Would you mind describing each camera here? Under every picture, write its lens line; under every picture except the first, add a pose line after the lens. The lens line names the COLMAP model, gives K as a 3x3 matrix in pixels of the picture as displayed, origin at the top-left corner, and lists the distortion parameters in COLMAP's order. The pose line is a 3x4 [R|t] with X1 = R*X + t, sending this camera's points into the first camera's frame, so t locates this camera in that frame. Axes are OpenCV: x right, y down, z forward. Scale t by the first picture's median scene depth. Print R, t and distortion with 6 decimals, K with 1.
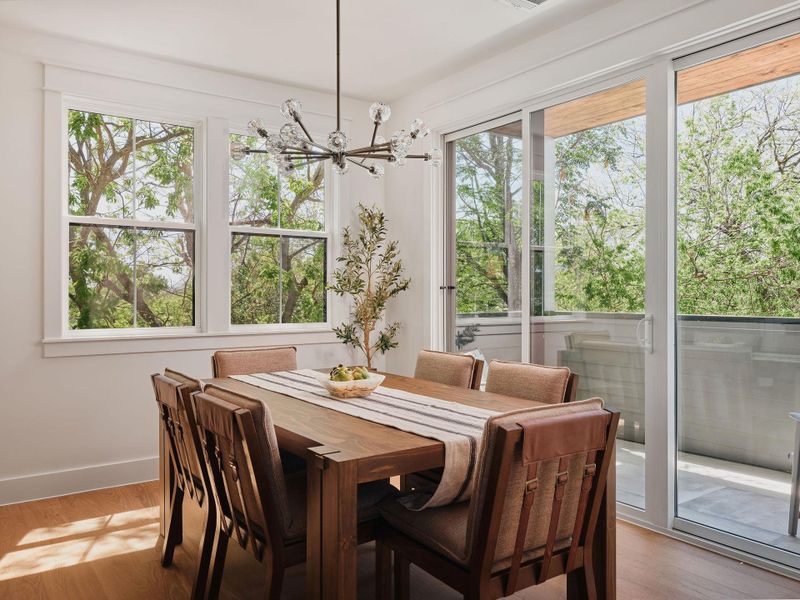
lens RADIAL K [[585.1, 0, 400.0], [0, 585.1, 300.0], [0, 0, 1]] dist [-0.001353, -0.003403]
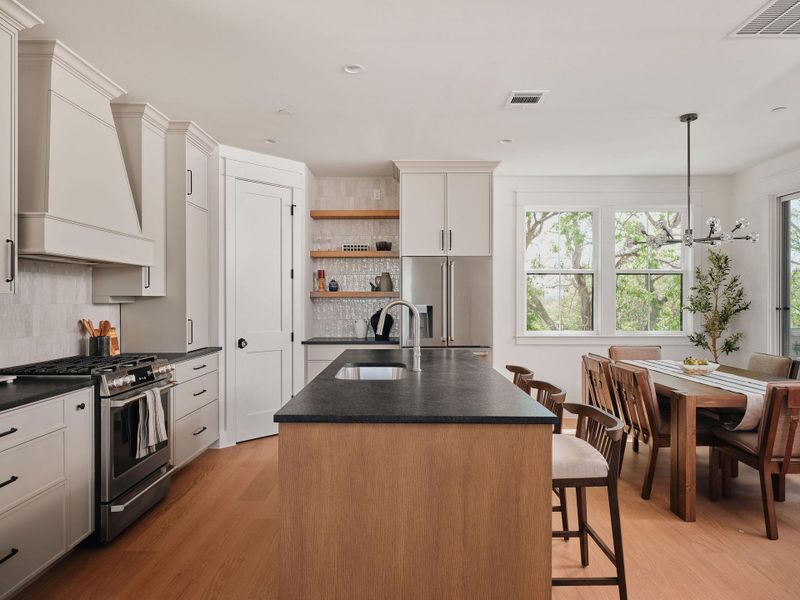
lens RADIAL K [[521.2, 0, 400.0], [0, 521.2, 300.0], [0, 0, 1]] dist [-0.001049, -0.001636]
pose [[0.810240, 0.000199, -0.586098, 0.068724], [-0.004788, 0.999969, -0.006280, -0.029174], [0.586079, 0.007895, 0.810216, -0.496745]]
